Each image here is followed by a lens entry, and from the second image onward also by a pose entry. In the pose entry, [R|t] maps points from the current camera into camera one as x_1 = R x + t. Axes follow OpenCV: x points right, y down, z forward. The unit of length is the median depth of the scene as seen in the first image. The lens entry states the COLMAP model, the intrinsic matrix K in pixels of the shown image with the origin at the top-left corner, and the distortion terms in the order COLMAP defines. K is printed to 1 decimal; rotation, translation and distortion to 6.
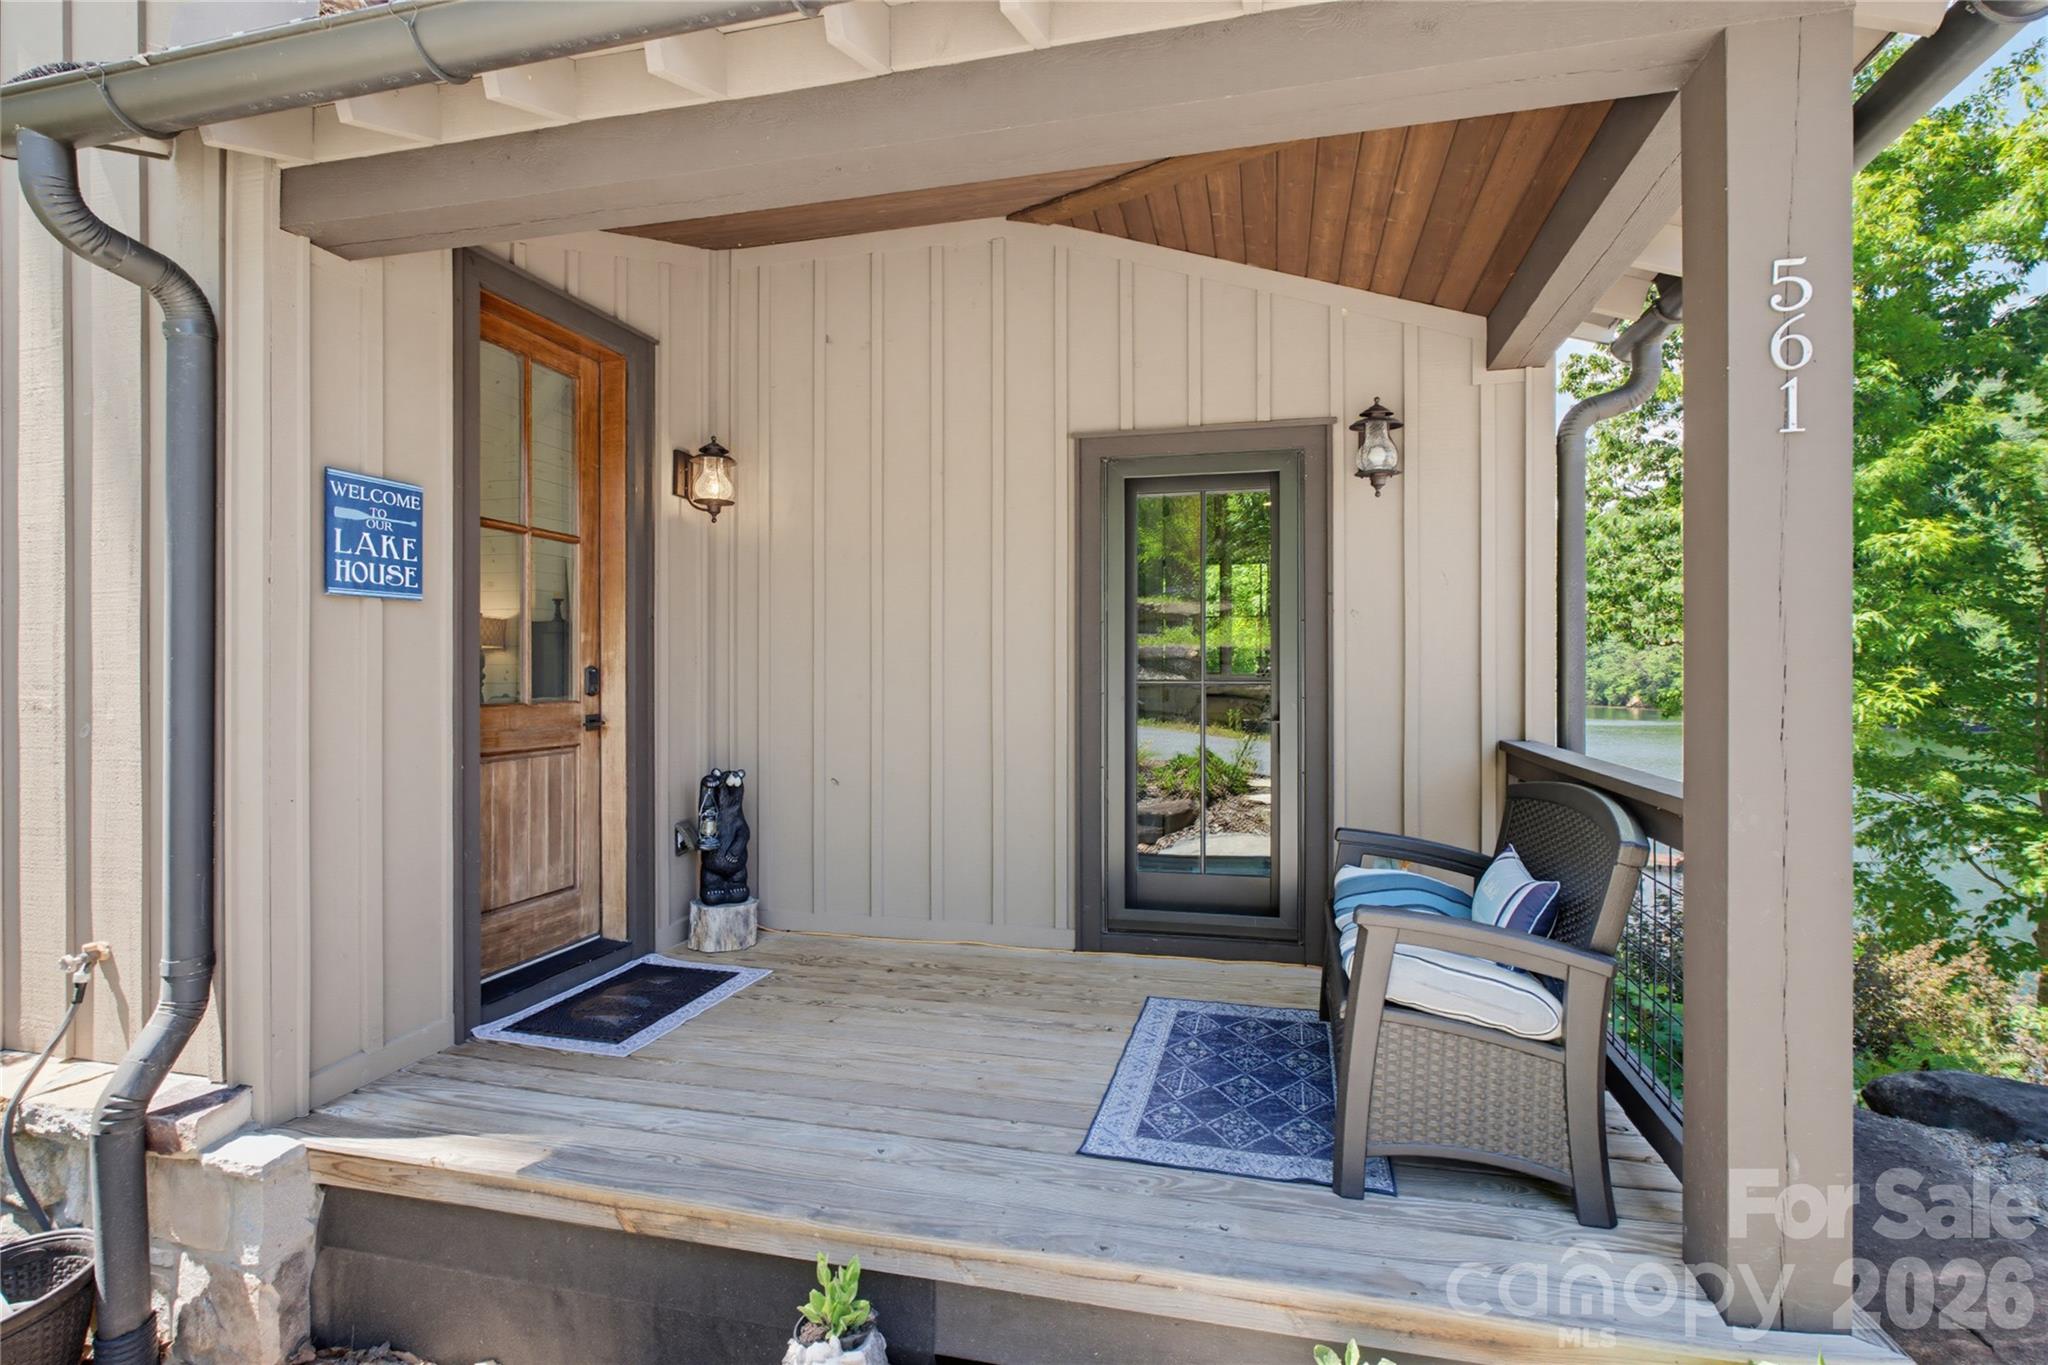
lens RADIAL K [[962.7, 0, 1033.8], [0, 962.7, 674.1], [0, 0, 1]] dist [-0.000435, 0.000153]
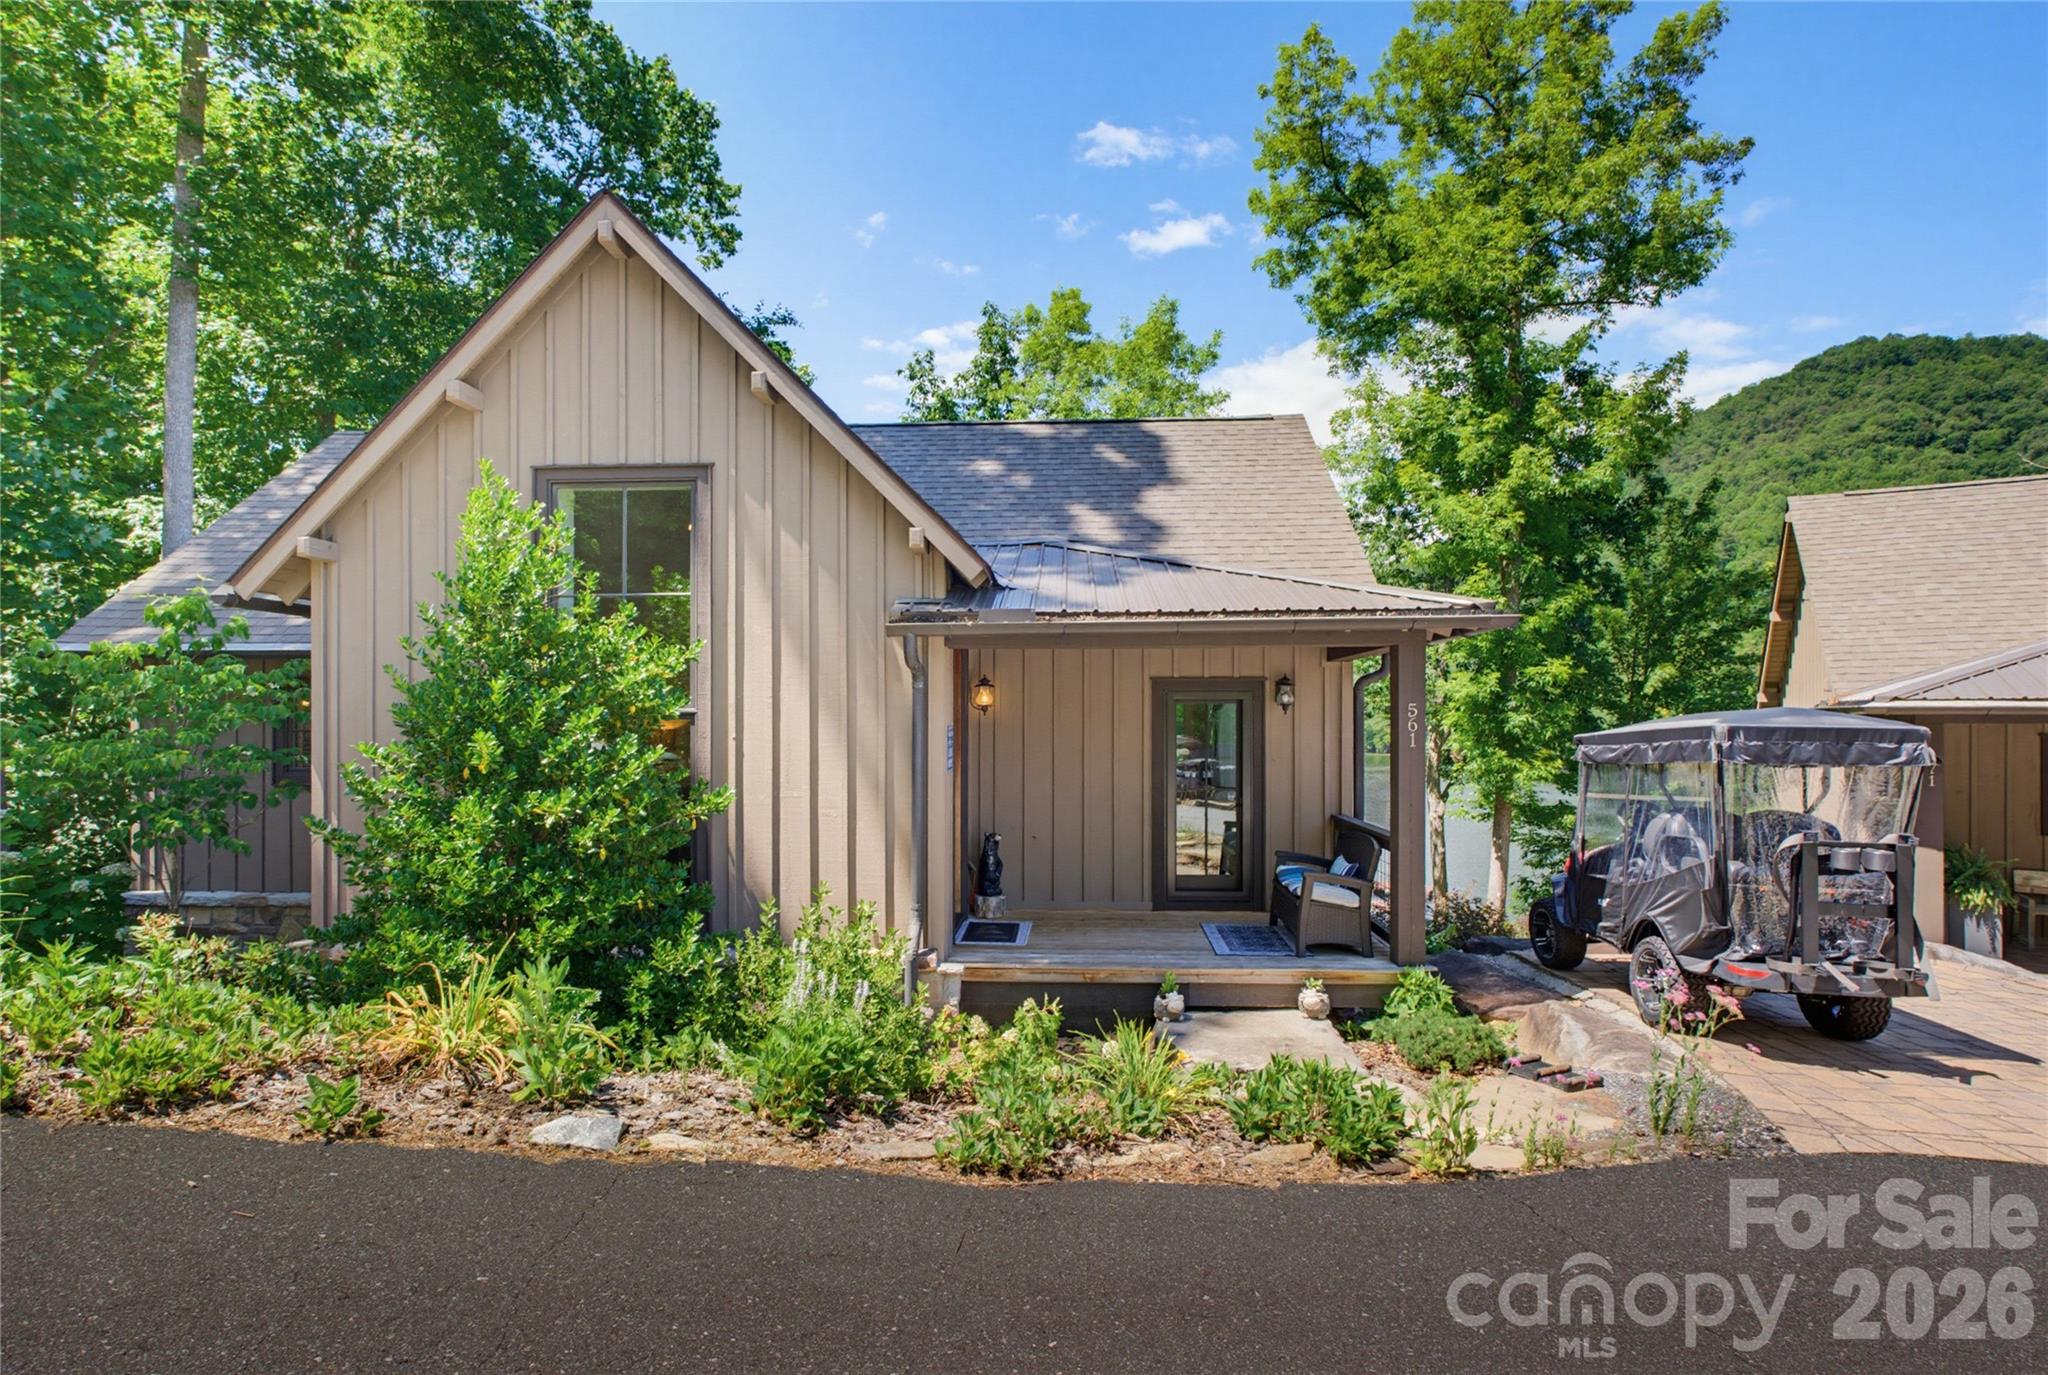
lens RADIAL K [[981.2, 0, 1033.3], [0, 981.2, 690.1], [0, 0, 1]] dist [-0.003055, -0.000115]
pose [[0.980604, 0.007095, 0.195870, -0.715511], [-0.000792, 0.999480, -0.032238, -0.155824], [-0.195997, 0.031457, 0.980100, -1.242341]]
